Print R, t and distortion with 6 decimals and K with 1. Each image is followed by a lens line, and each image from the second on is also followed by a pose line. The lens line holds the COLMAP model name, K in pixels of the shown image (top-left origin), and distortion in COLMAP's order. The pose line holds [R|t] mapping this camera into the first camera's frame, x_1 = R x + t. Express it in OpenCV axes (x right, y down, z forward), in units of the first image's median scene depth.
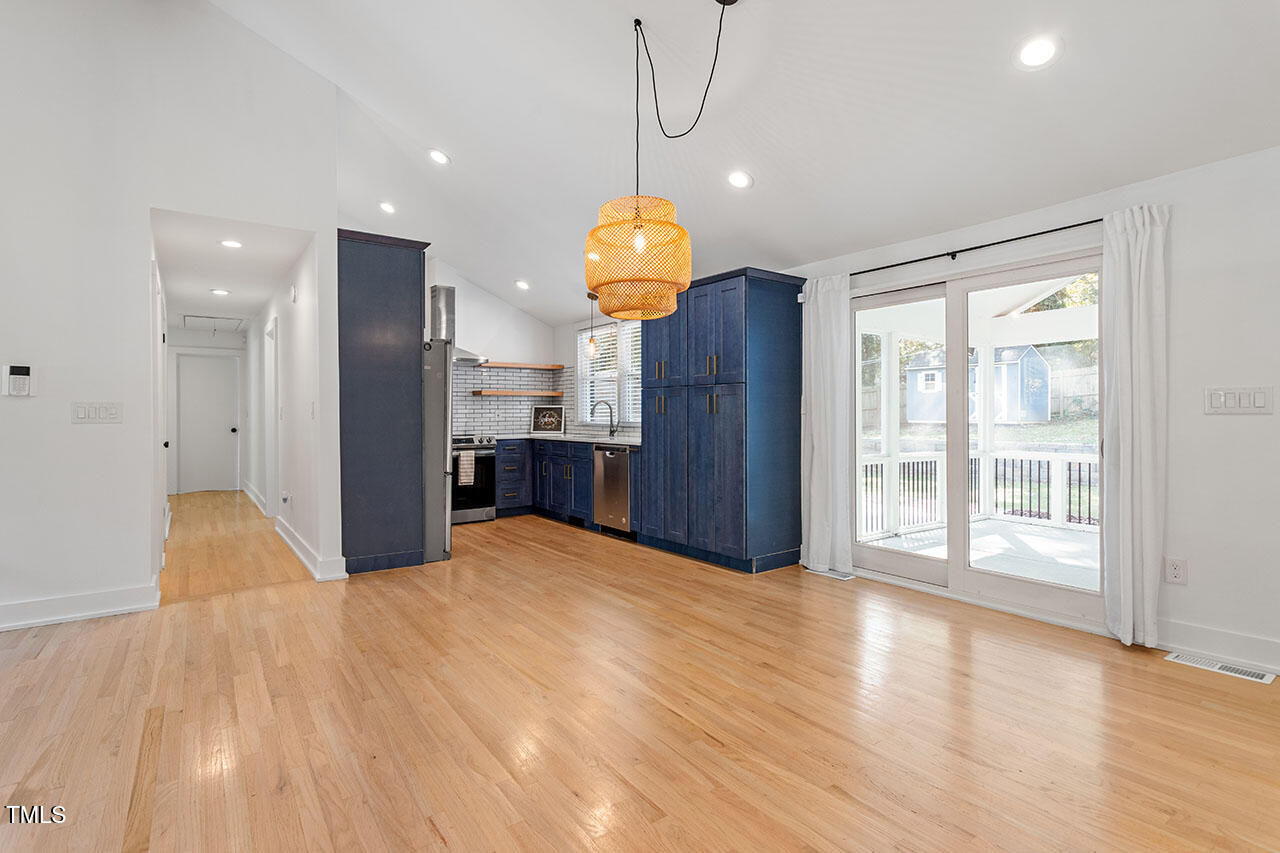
lens RADIAL K [[610.1, 0, 638.6], [0, 610.1, 413.0], [0, 0, 1]] dist [0.000383, 0.000866]
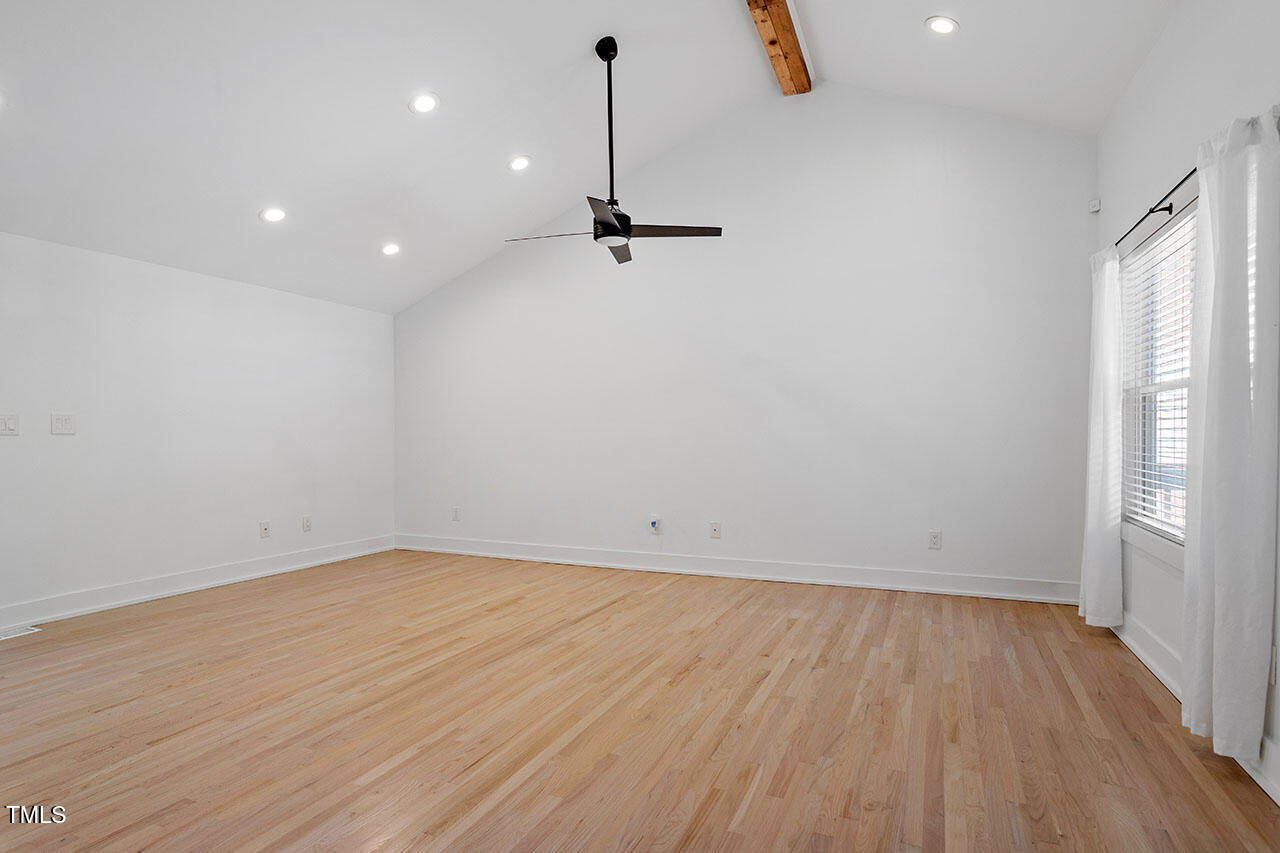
lens RADIAL K [[675.5, 0, 623.5], [0, 675.5, 442.8], [0, 0, 1]] dist [-0.005344, 0.002260]
pose [[-0.502344, -0.007535, 0.864635, -0.372828], [0.003204, 0.999939, 0.010576, 0.001476], [-0.864662, 0.008082, -0.502289, 0.243500]]
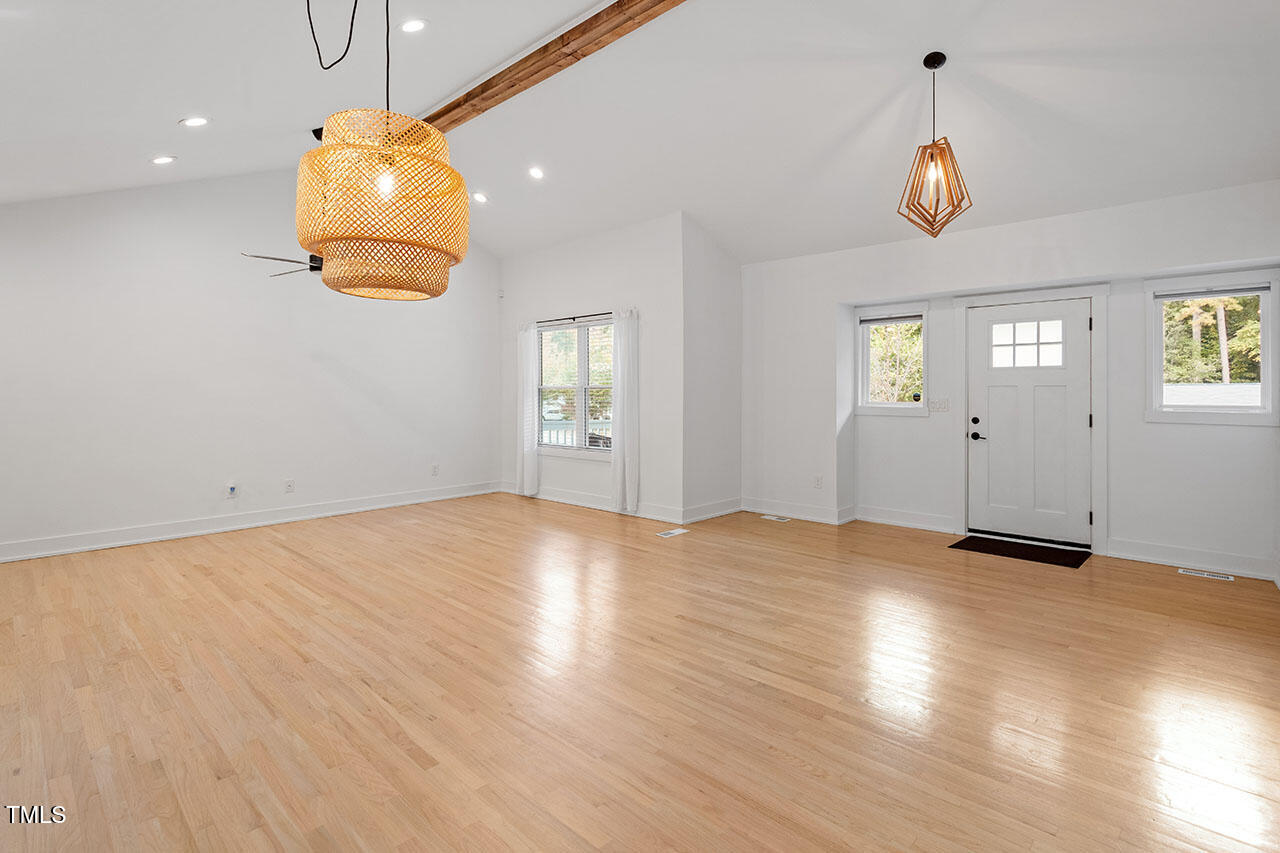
lens RADIAL K [[610.1, 0, 636.6], [0, 610.1, 387.2], [0, 0, 1]] dist [0.000383, 0.000866]
pose [[-0.984259, 0.002795, -0.176710, -0.068886], [0.004619, 0.999940, -0.009913, -0.023443], [0.176672, -0.010574, -0.984213, 0.777826]]
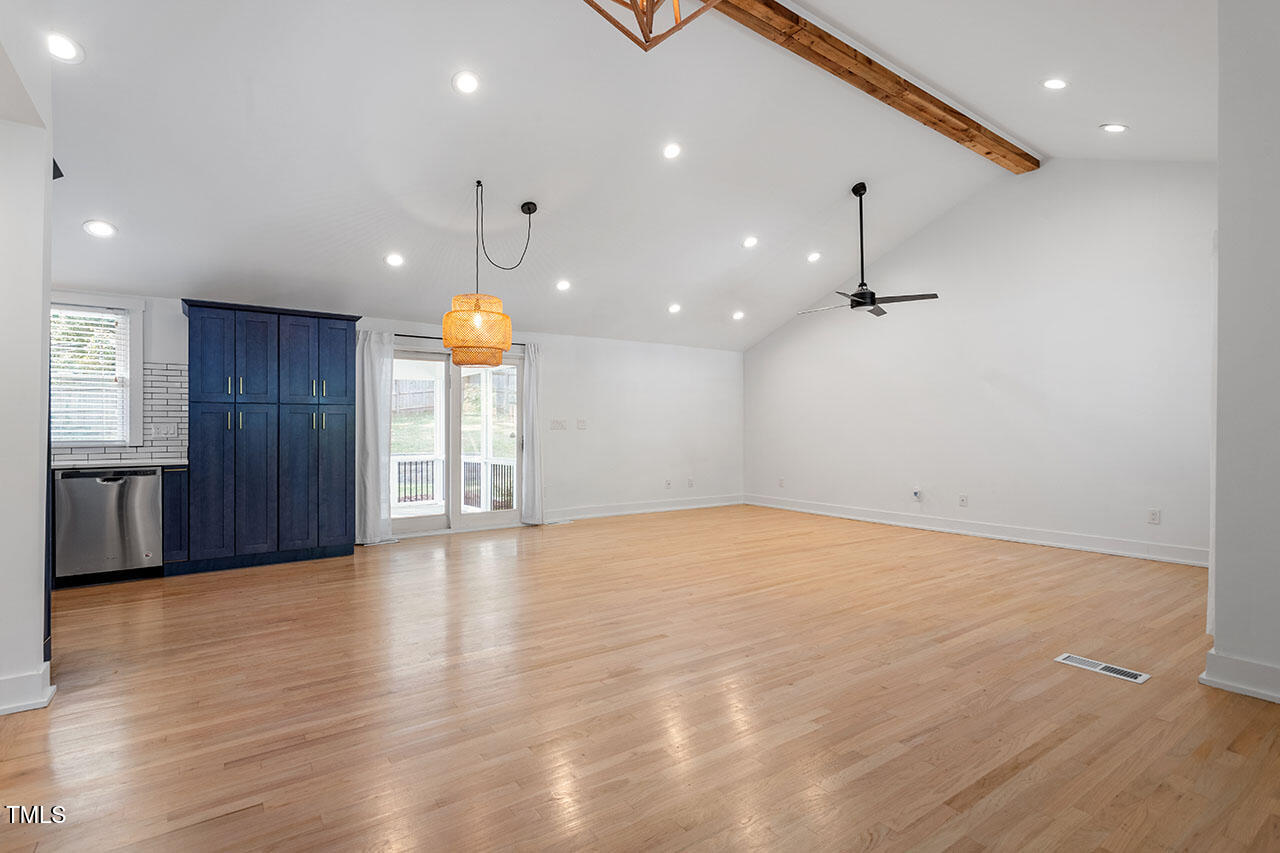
lens RADIAL K [[610.1, 0, 638.0], [0, 610.1, 426.1], [0, 0, 1]] dist [0.000383, 0.000866]
pose [[0.009716, 0.007714, 0.999923, -0.722885], [0.000165, 0.999970, -0.007716, 0.001913], [-0.999953, 0.000240, 0.009714, 0.260568]]
